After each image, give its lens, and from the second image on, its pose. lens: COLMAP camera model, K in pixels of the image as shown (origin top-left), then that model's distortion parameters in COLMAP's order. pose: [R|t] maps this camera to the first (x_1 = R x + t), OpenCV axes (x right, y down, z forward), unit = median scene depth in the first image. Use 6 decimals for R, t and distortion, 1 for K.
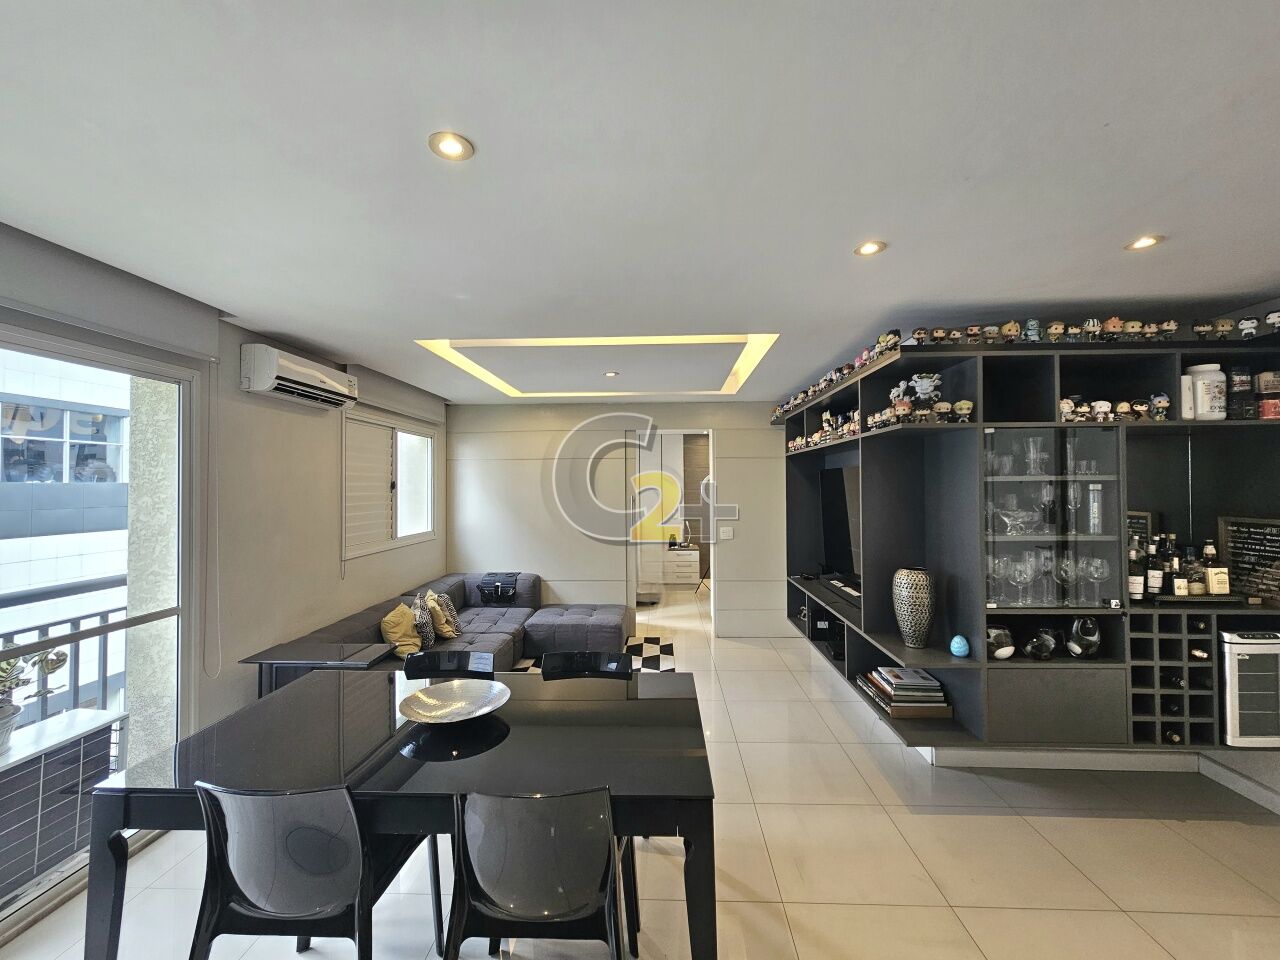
lens RADIAL K [[519.8, 0, 640.2], [0, 519.8, 480.1], [0, 0, 1]] dist [0.001727, -0.000056]
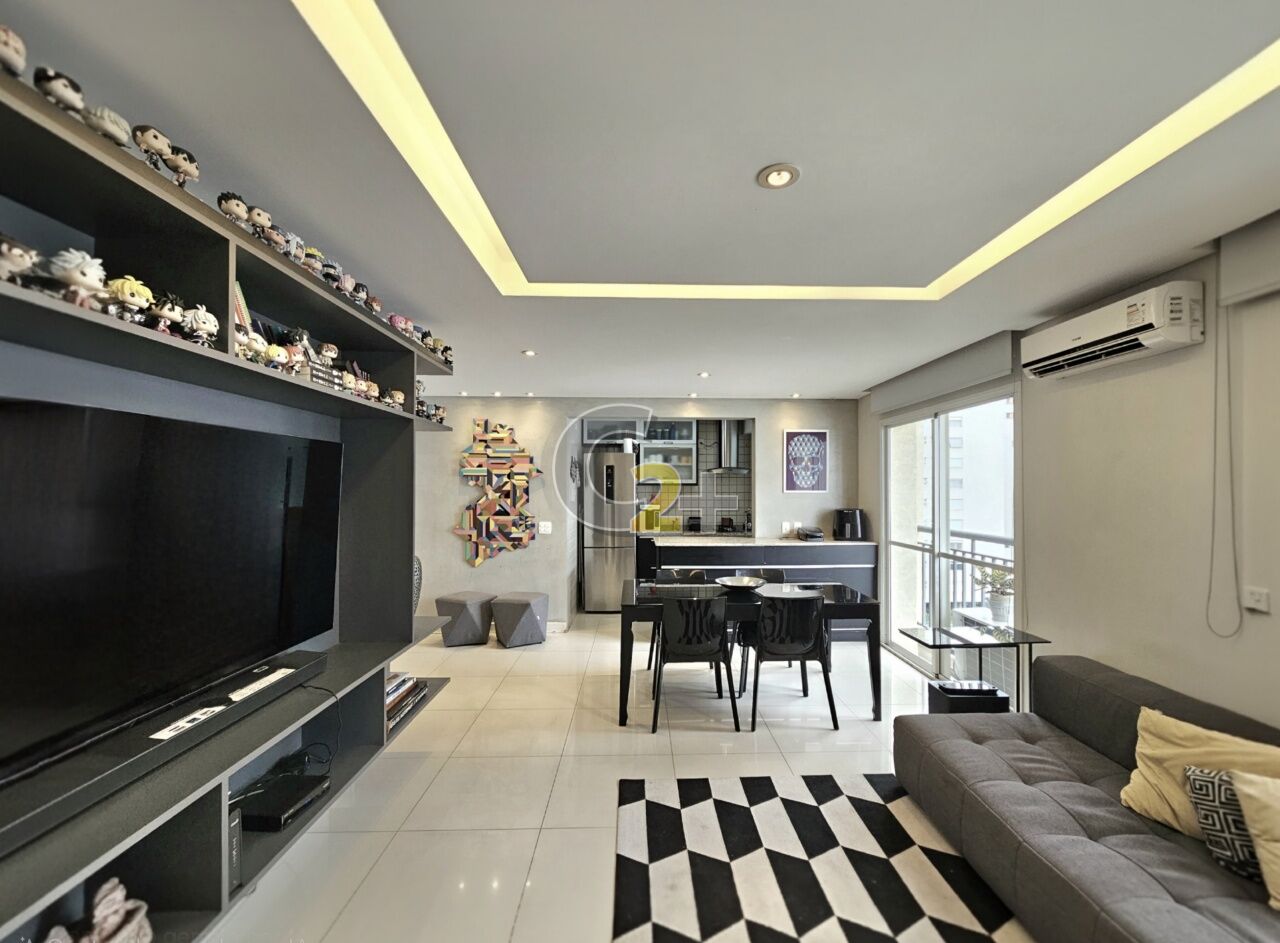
lens RADIAL K [[511.6, 0, 646.4], [0, 511.6, 478.8], [0, 0, 1]] dist [0.001012, 0.000253]
pose [[-0.998556, 0.001835, -0.053687, 0.074330], [0.003381, 0.999582, -0.028713, 0.040225], [0.053612, -0.028853, -0.998145, 1.709248]]
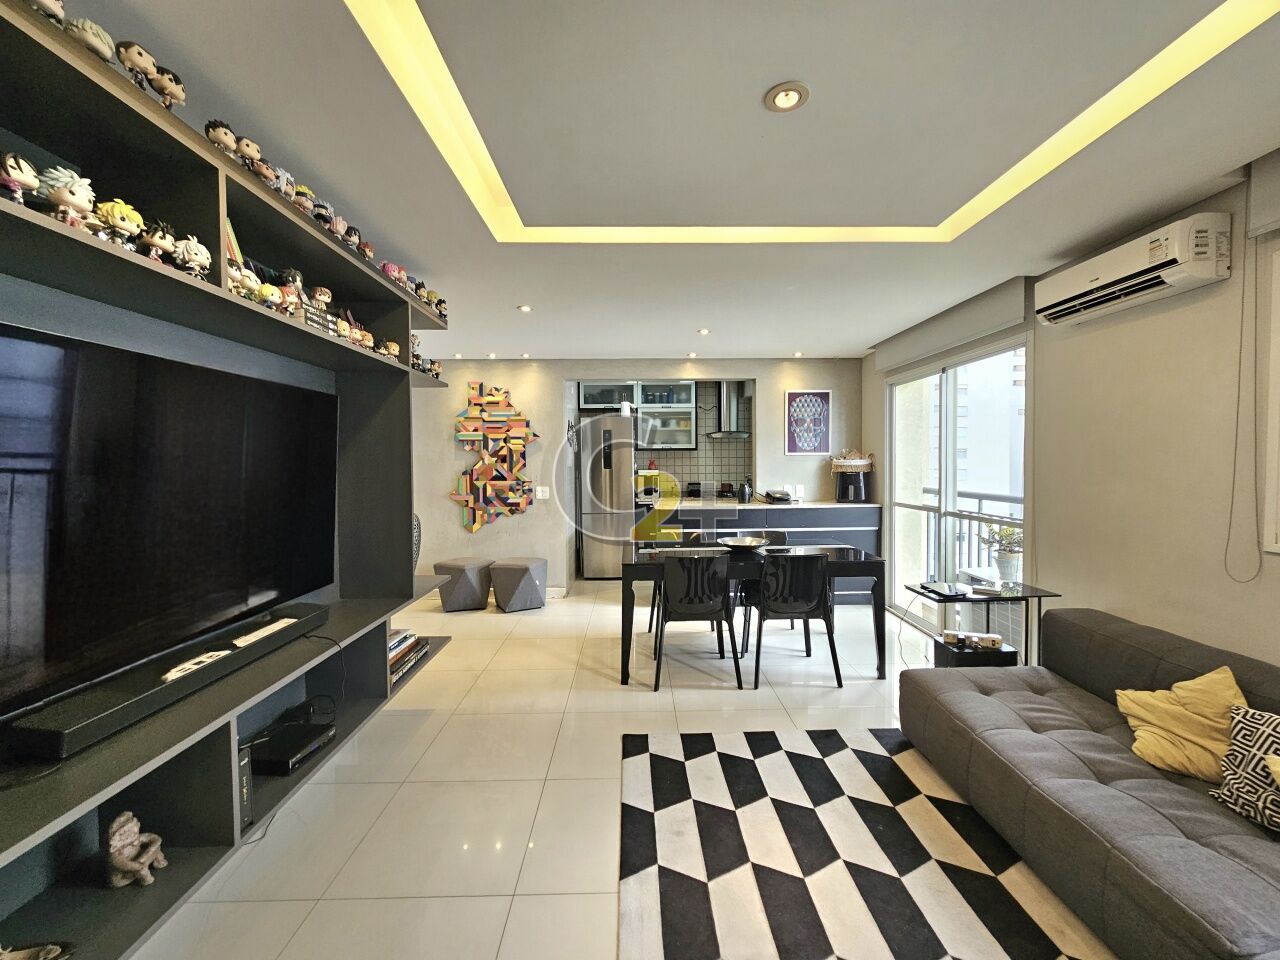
lens RADIAL K [[519.8, 0, 636.5], [0, 519.8, 472.3], [0, 0, 1]] dist [0.001727, -0.000056]
pose [[-0.998996, 0.012121, -0.043133, 0.083379], [0.011983, 0.999922, 0.003444, 0.078792], [0.043172, 0.002924, -0.999063, 1.704648]]
